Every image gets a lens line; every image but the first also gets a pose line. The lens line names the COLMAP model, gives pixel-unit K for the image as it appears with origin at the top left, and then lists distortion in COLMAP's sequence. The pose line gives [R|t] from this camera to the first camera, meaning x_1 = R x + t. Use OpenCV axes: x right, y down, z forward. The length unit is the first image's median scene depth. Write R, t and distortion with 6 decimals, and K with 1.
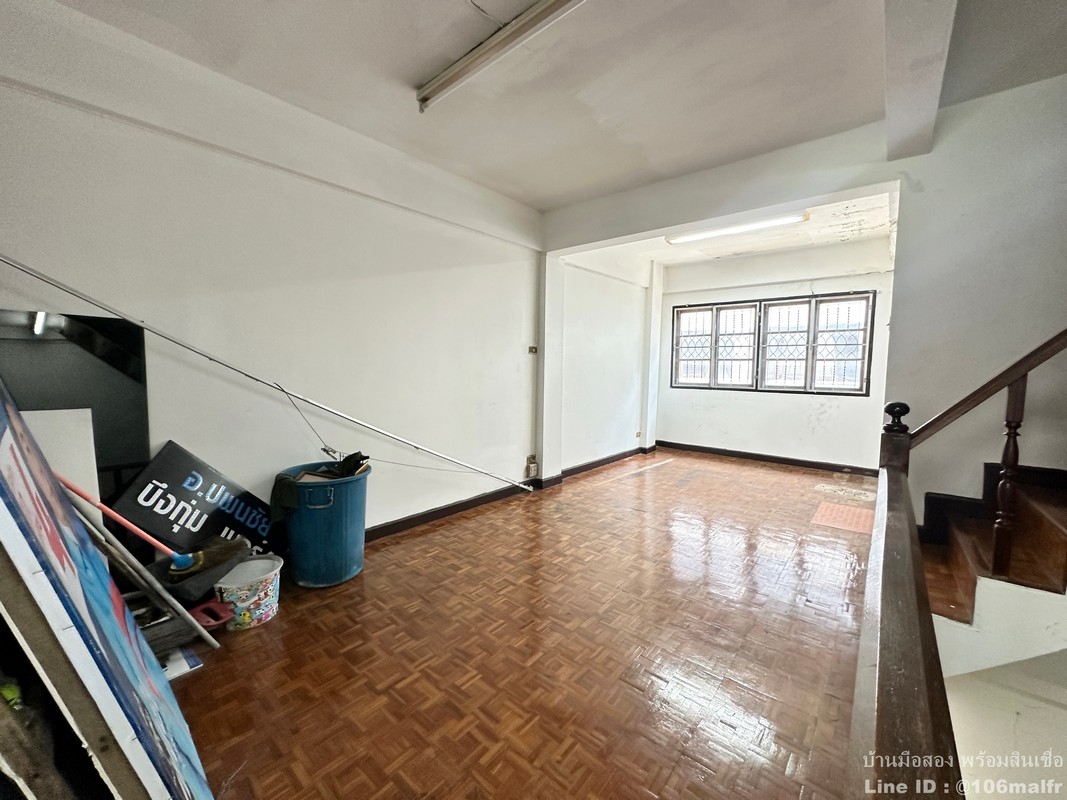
lens RADIAL K [[428.3, 0, 533.5], [0, 428.3, 400.0], [0, 0, 1]] dist [0.000525, -0.000315]
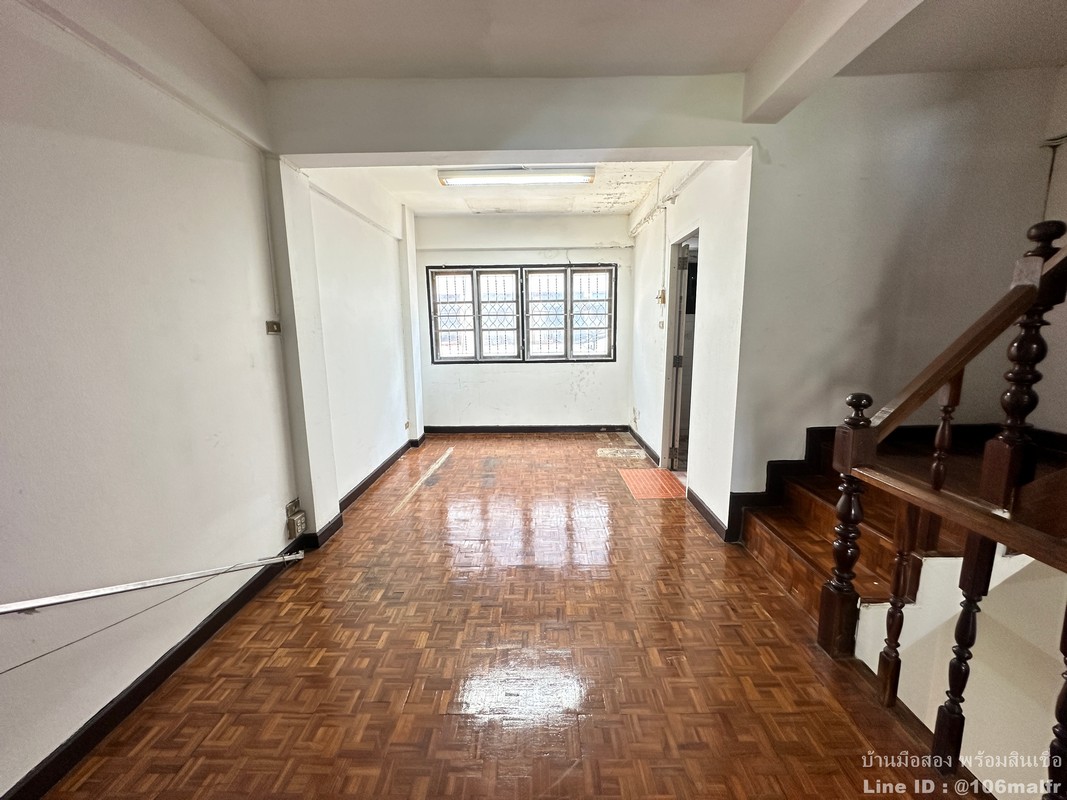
lens RADIAL K [[428.3, 0, 533.5], [0, 428.3, 400.0], [0, 0, 1]] dist [0.000525, -0.000315]
pose [[0.768573, -0.128053, 0.626816, -0.090060], [0.073823, 0.990970, 0.111928, -0.048921], [-0.635489, -0.039752, 0.771086, 0.272222]]
